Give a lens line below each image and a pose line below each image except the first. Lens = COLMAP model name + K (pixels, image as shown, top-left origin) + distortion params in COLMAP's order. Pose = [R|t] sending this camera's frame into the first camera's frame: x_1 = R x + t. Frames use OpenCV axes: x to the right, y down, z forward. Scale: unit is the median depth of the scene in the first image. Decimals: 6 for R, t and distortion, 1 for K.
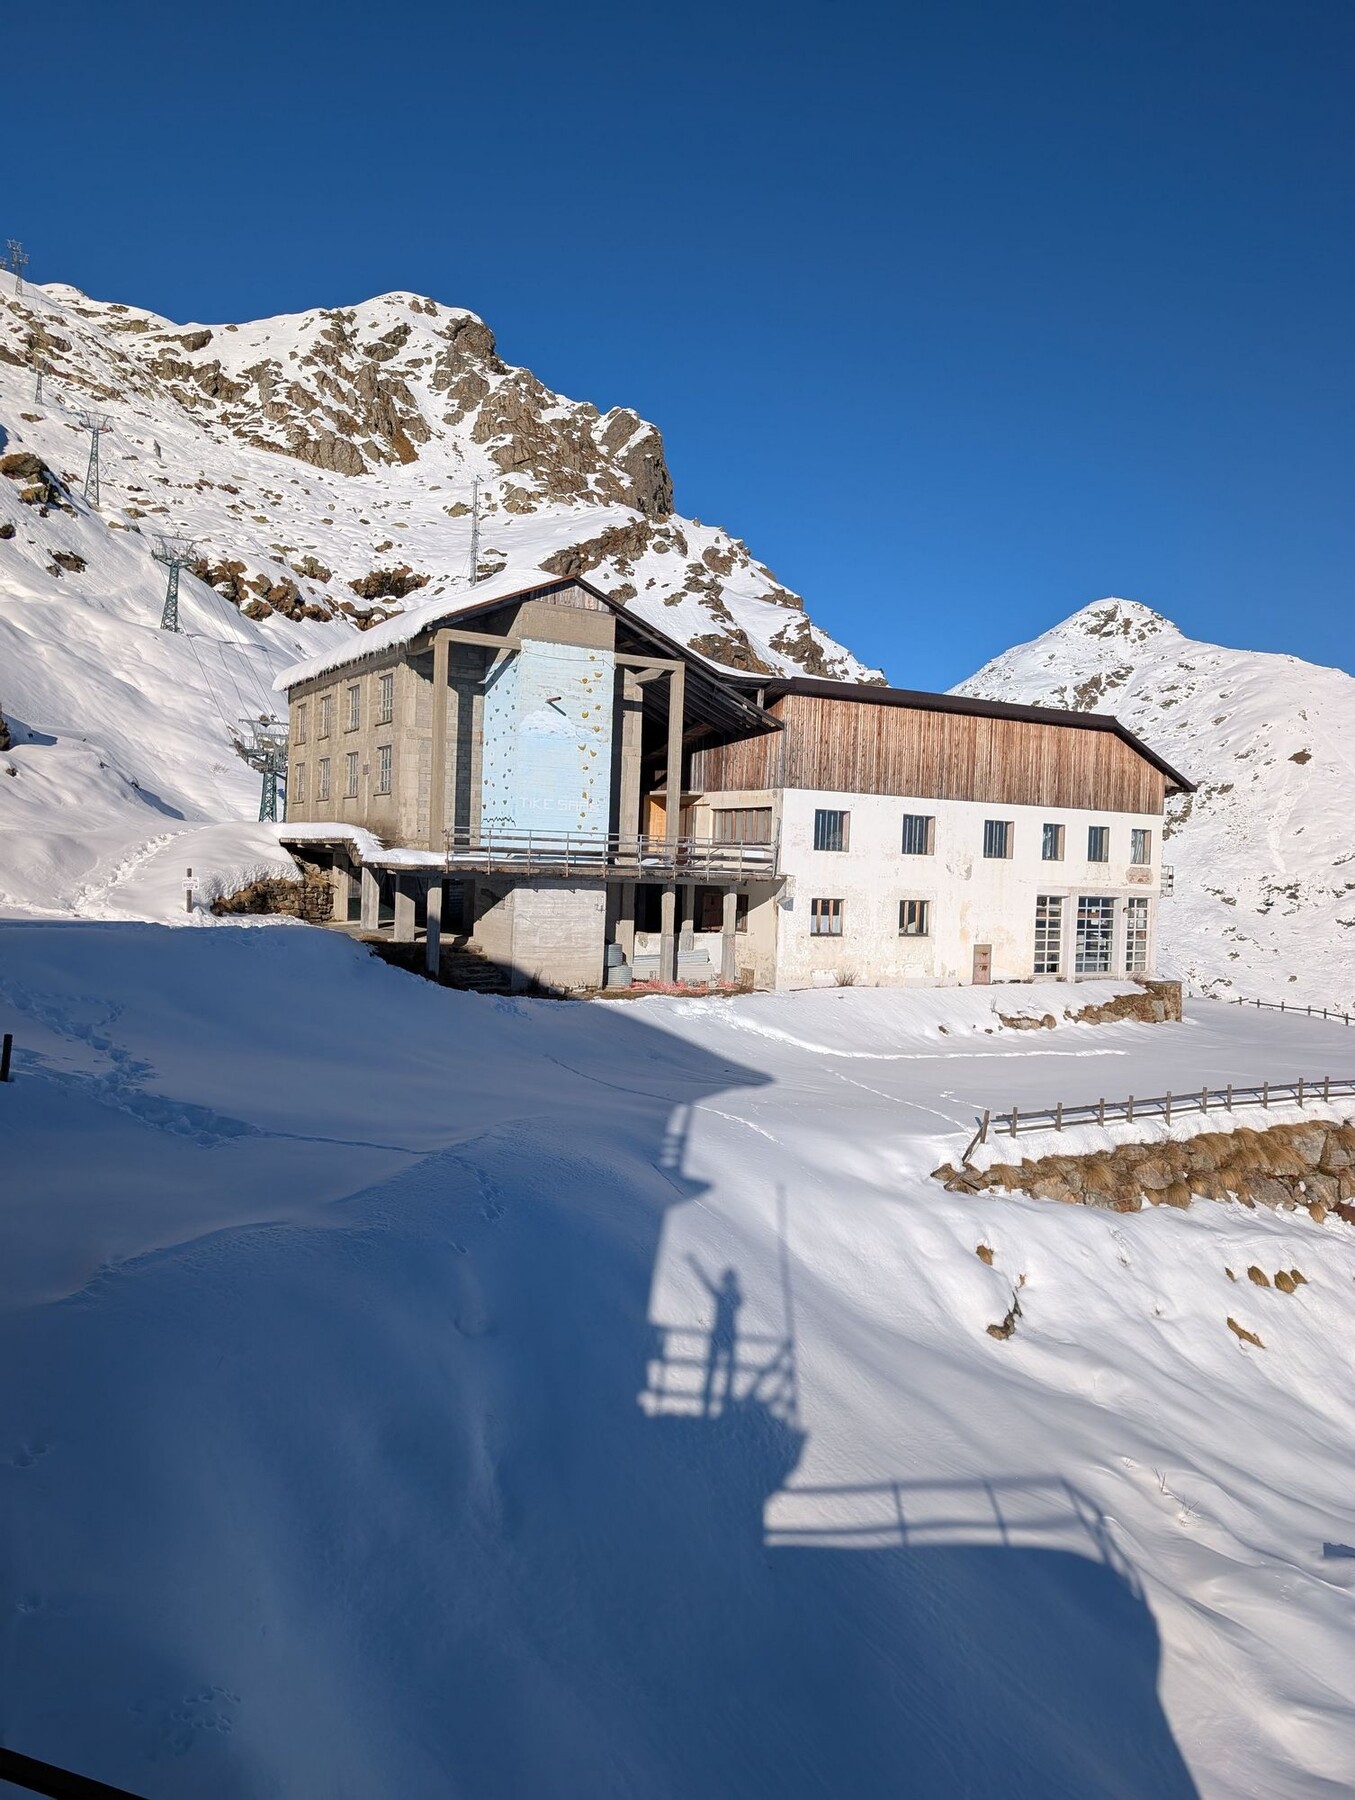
lens RADIAL K [[1300.4, 0, 683.6], [0, 1300.4, 893.2], [0, 0, 1]] dist [-0.003066, 0.012259]
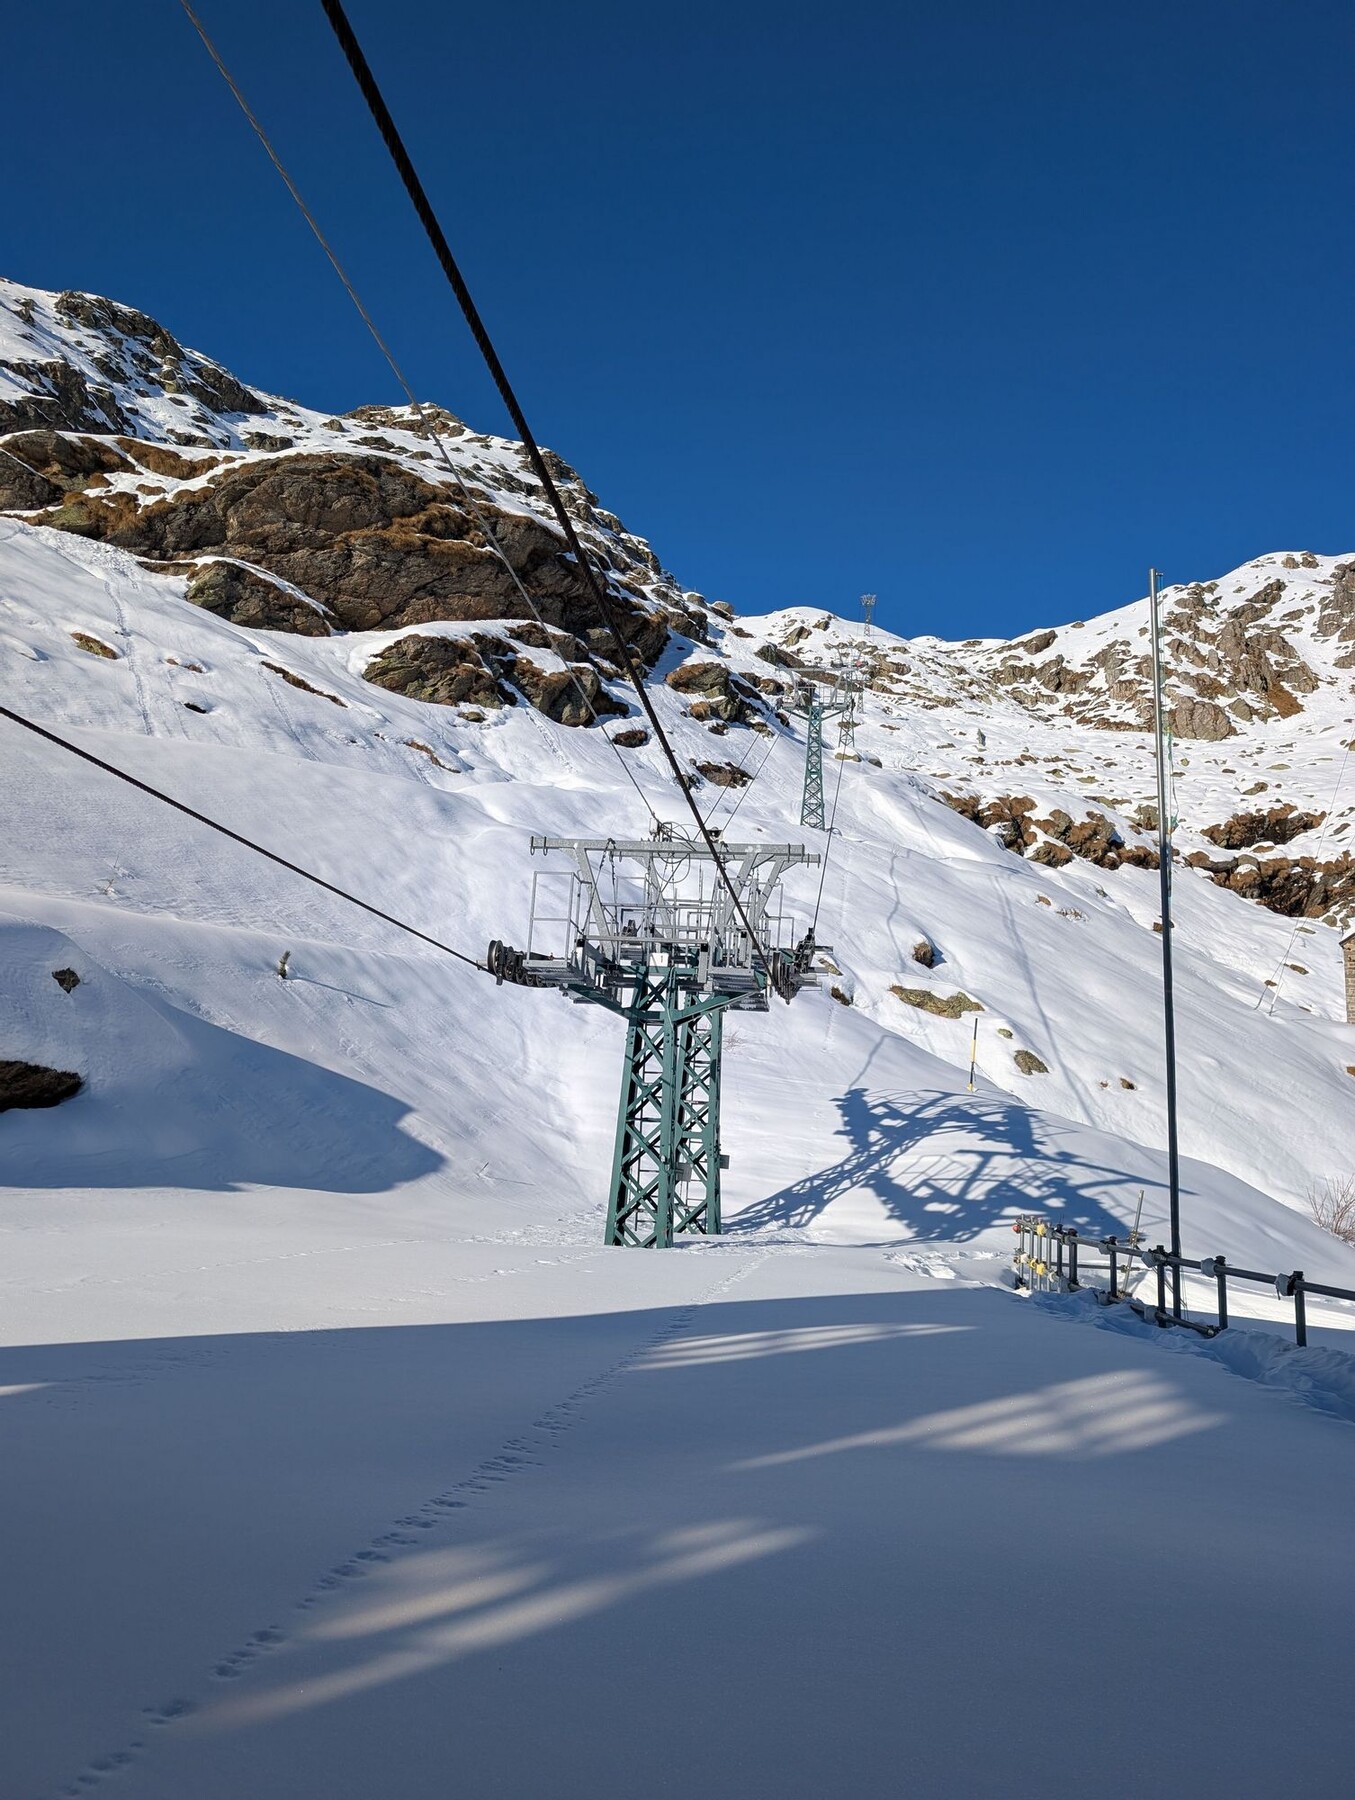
lens RADIAL K [[1300.4, 0, 683.6], [0, 1300.4, 893.2], [0, 0, 1]] dist [-0.003066, 0.012259]
pose [[0.787227, -0.118607, -0.605149, -0.035698], [-0.042635, 0.968512, -0.245289, -0.011828], [0.615187, 0.218899, 0.757382, 0.196192]]
